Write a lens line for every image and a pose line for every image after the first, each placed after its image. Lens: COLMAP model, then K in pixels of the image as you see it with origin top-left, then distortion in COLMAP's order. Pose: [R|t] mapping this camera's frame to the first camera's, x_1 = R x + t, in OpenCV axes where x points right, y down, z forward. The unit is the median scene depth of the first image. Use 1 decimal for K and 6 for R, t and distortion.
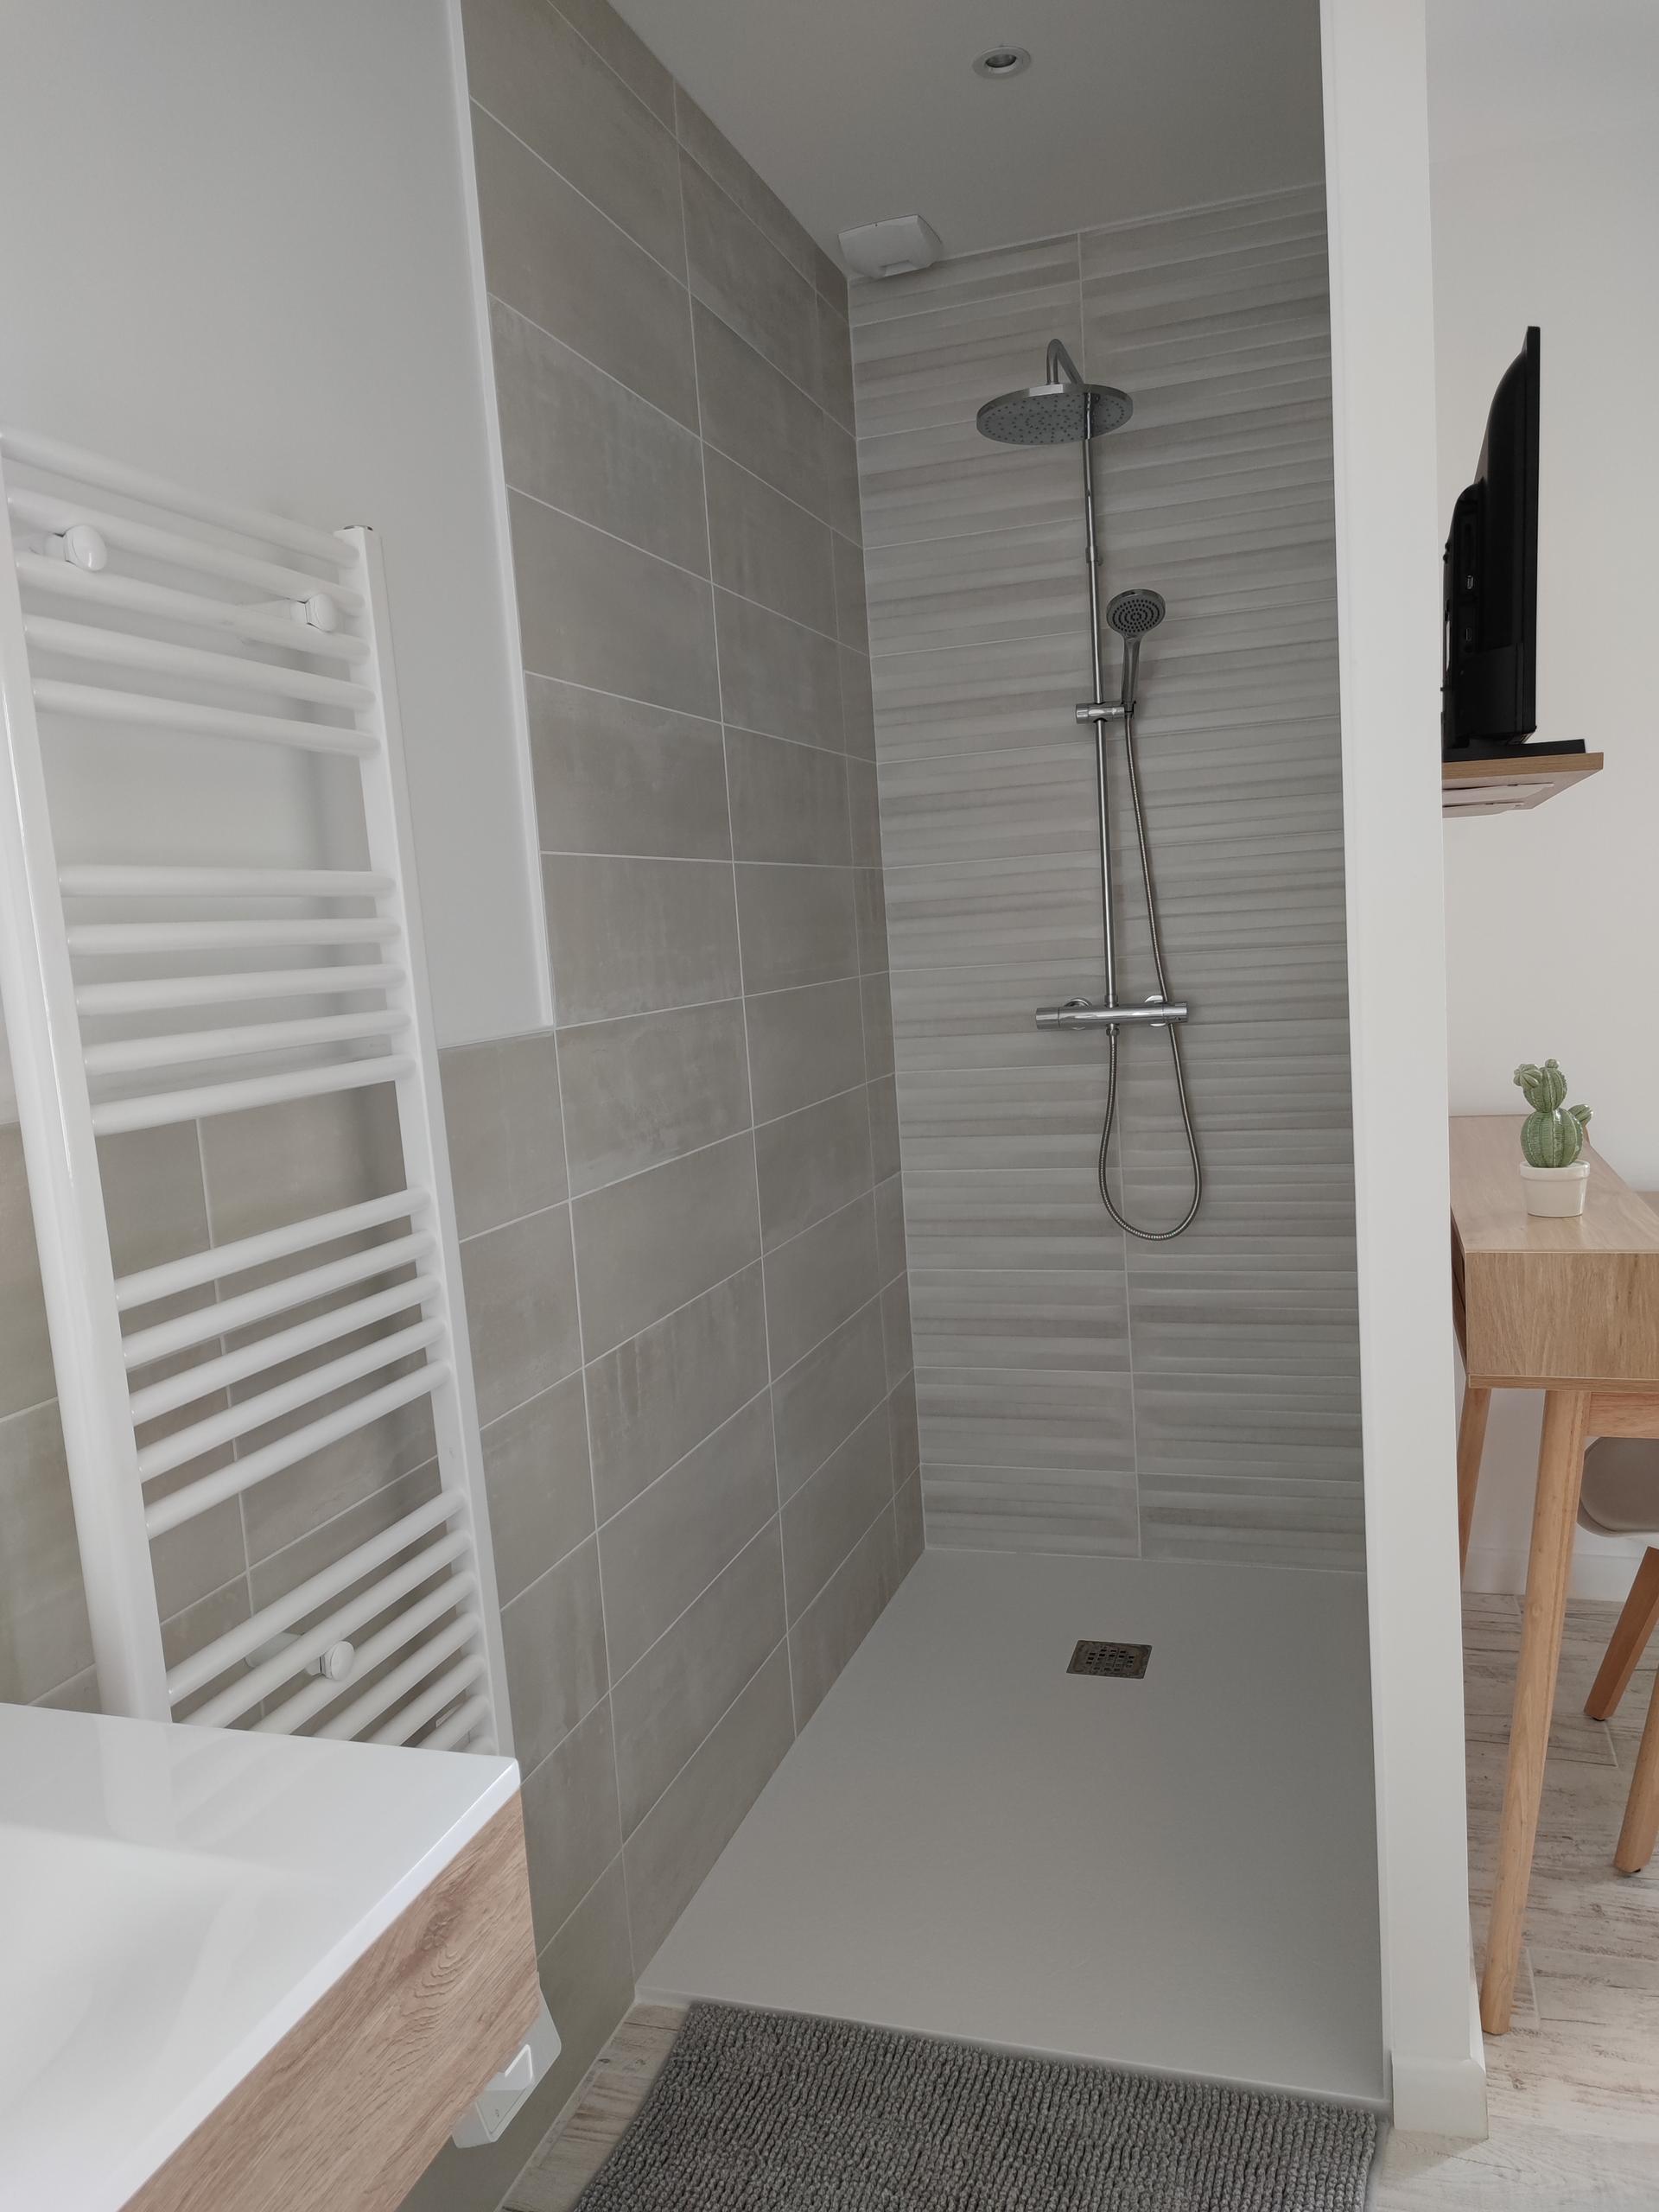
lens RADIAL K [[1612.3, 0, 834.1], [0, 1612.3, 1122.7], [0, 0, 1]] dist [0.045529, -0.043367]
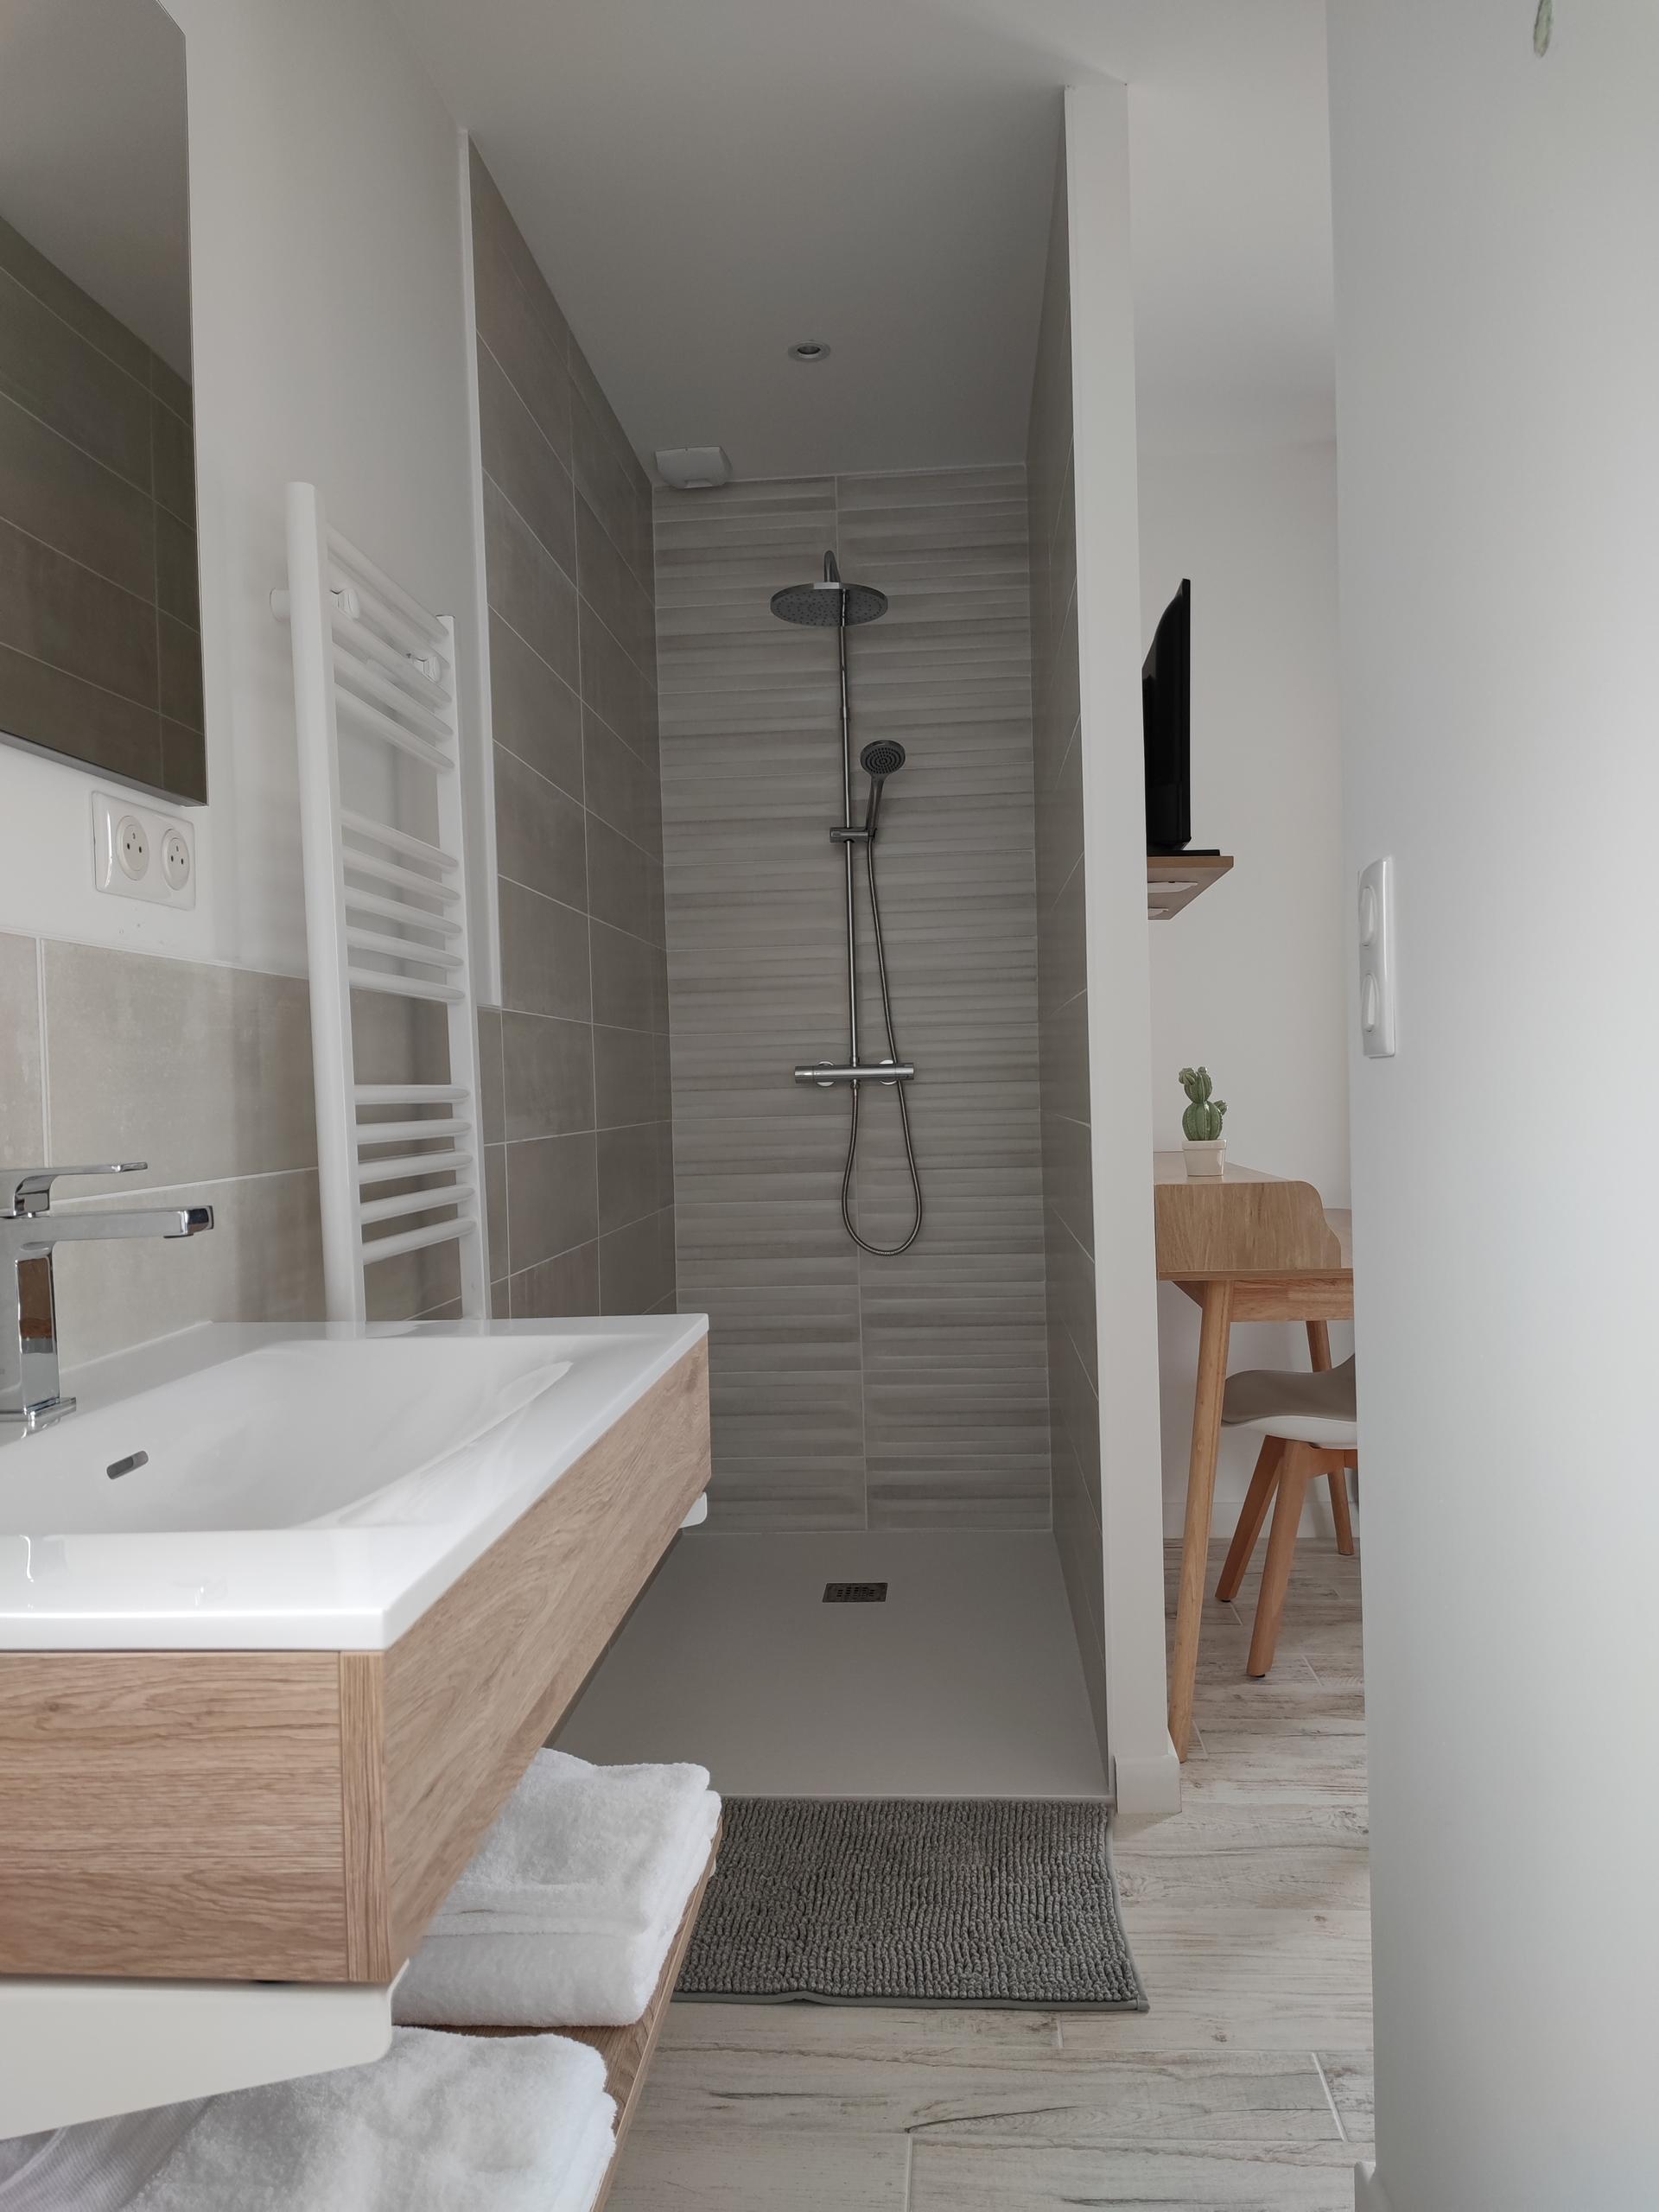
lens RADIAL K [[1612.3, 0, 834.1], [0, 1612.3, 1122.7], [0, 0, 1]] dist [0.045529, -0.043367]
pose [[0.971173, 0.033793, 0.235969, -0.137434], [-0.007494, 0.993740, -0.111470, 0.111626], [-0.238259, 0.106488, 0.965346, -0.195654]]
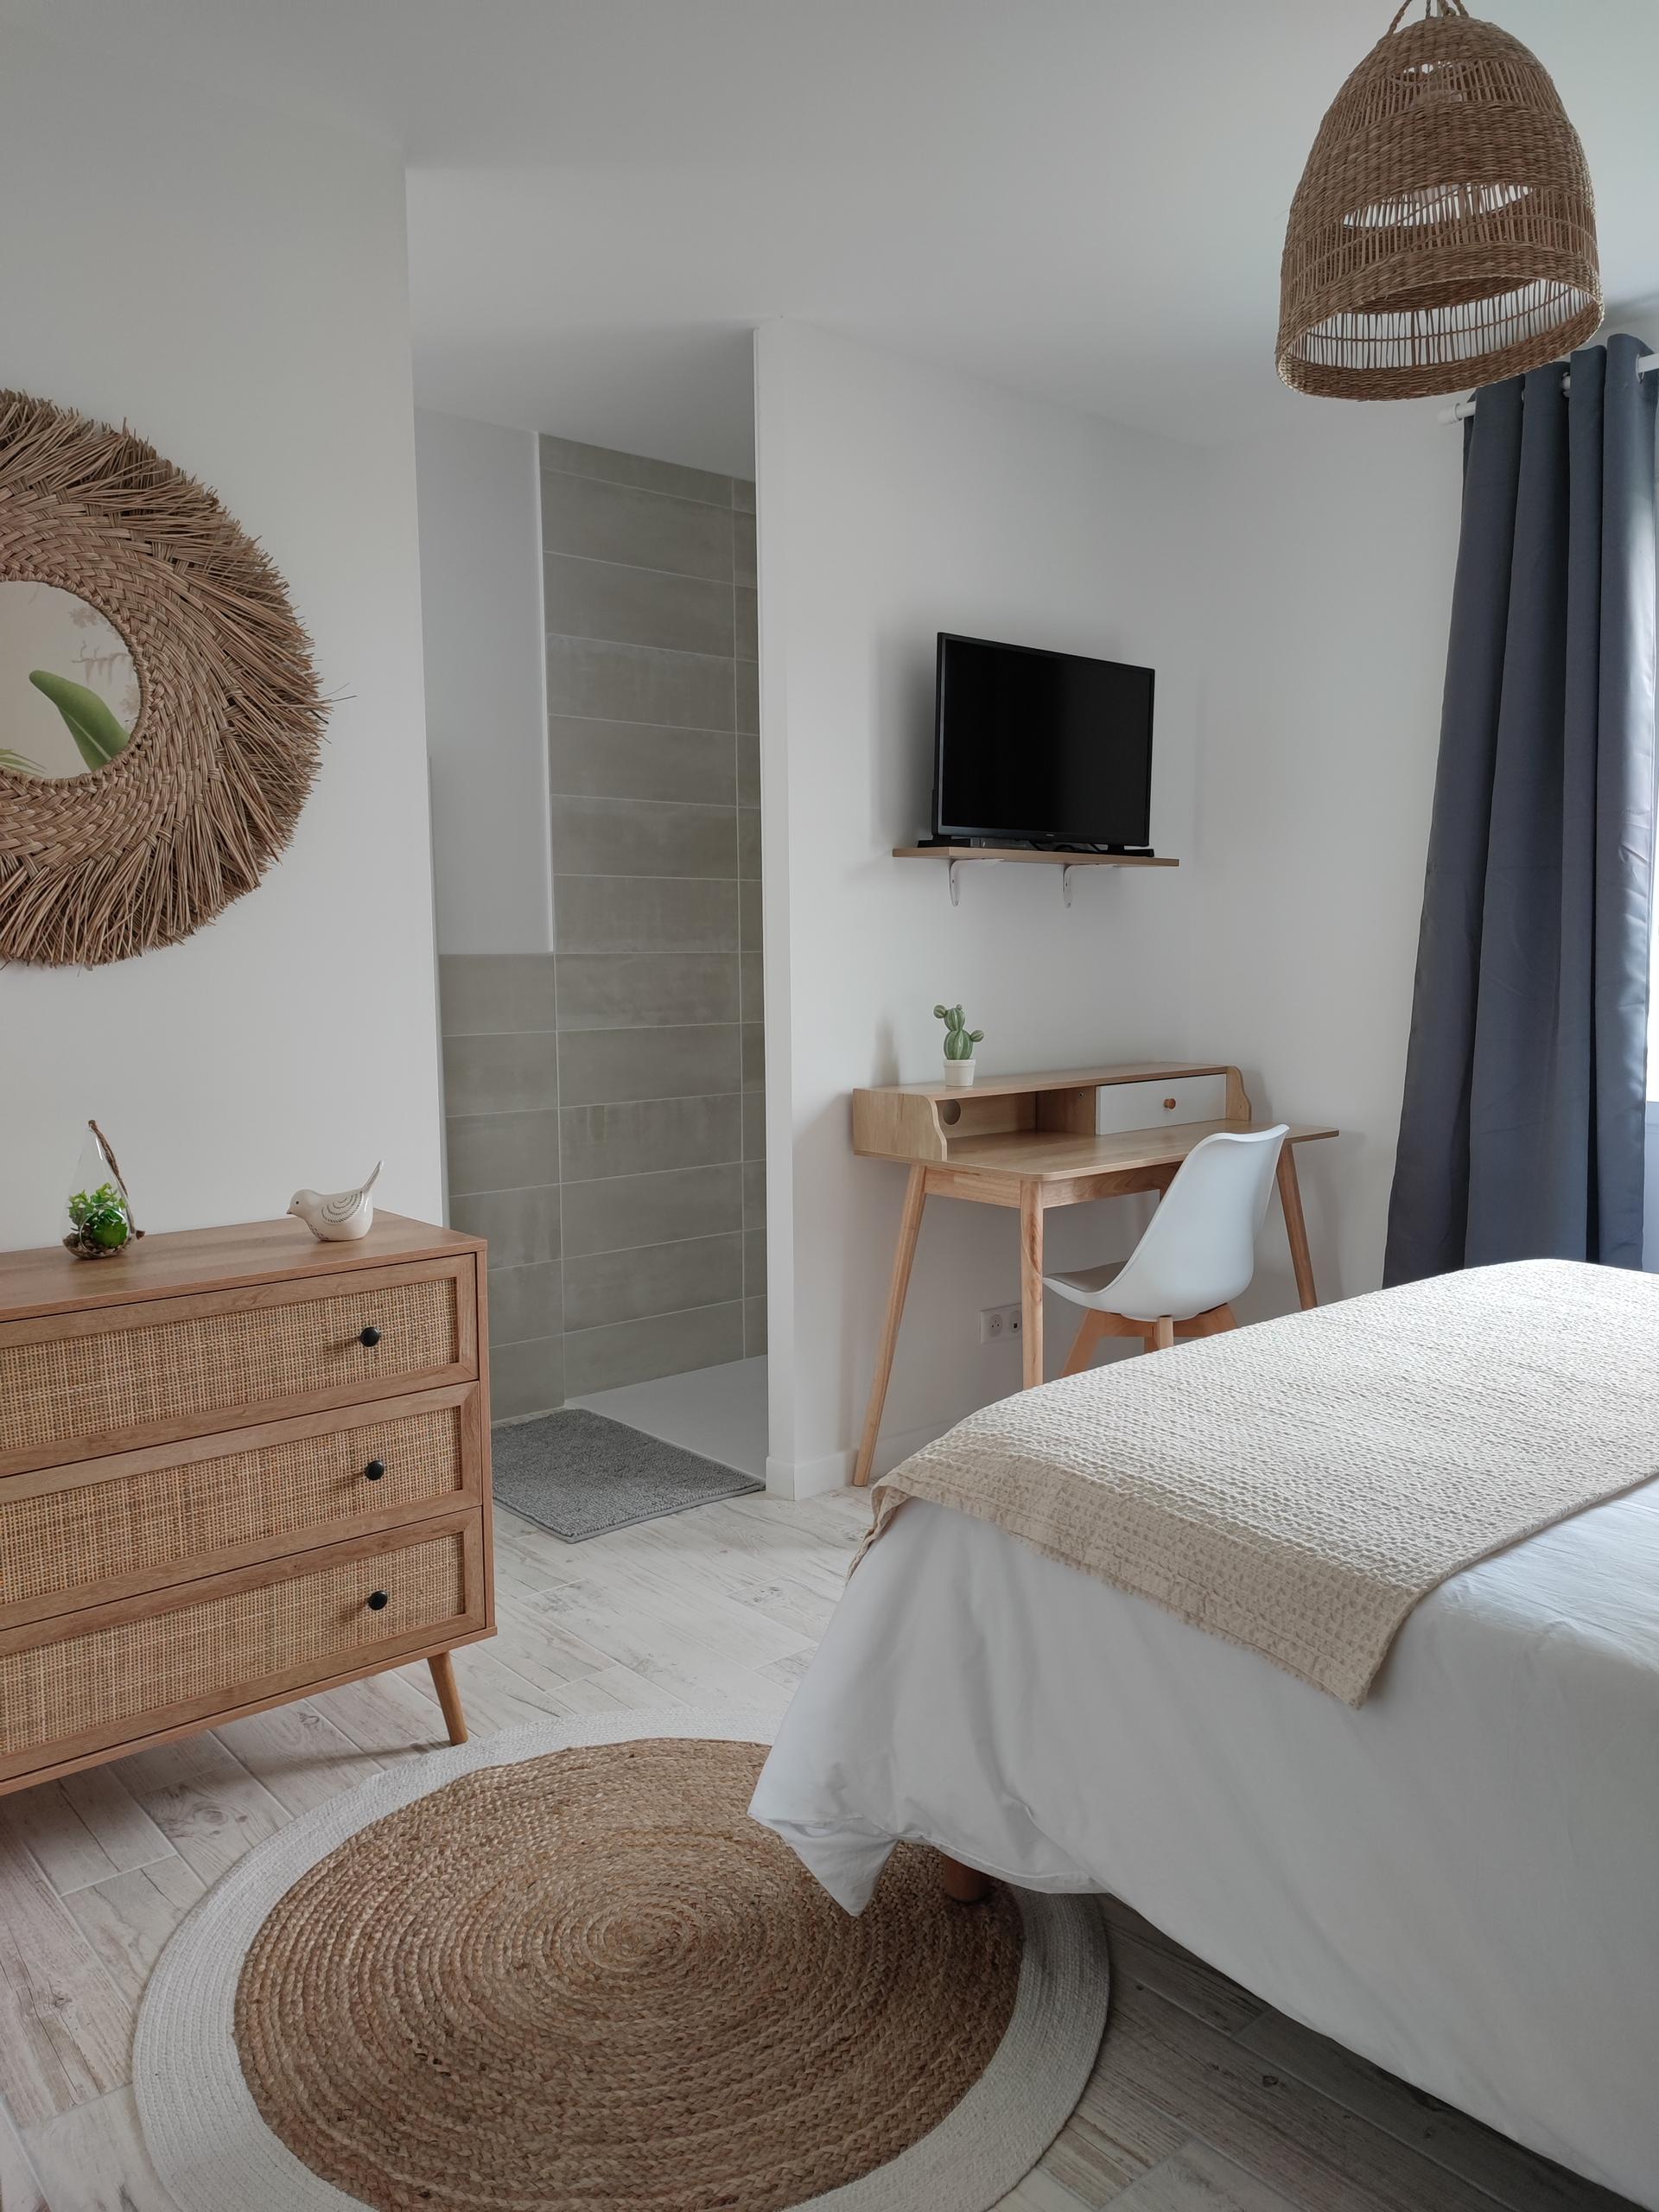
lens RADIAL K [[1617.5, 0, 825.0], [0, 1617.5, 1125.7], [0, 0, 1]] dist [0.042490, -0.060429]
pose [[0.850777, 0.120569, -0.511509, 0.840402], [-0.114015, 0.992491, 0.044305, 0.023555], [0.513009, 0.020625, 0.858135, -0.463754]]
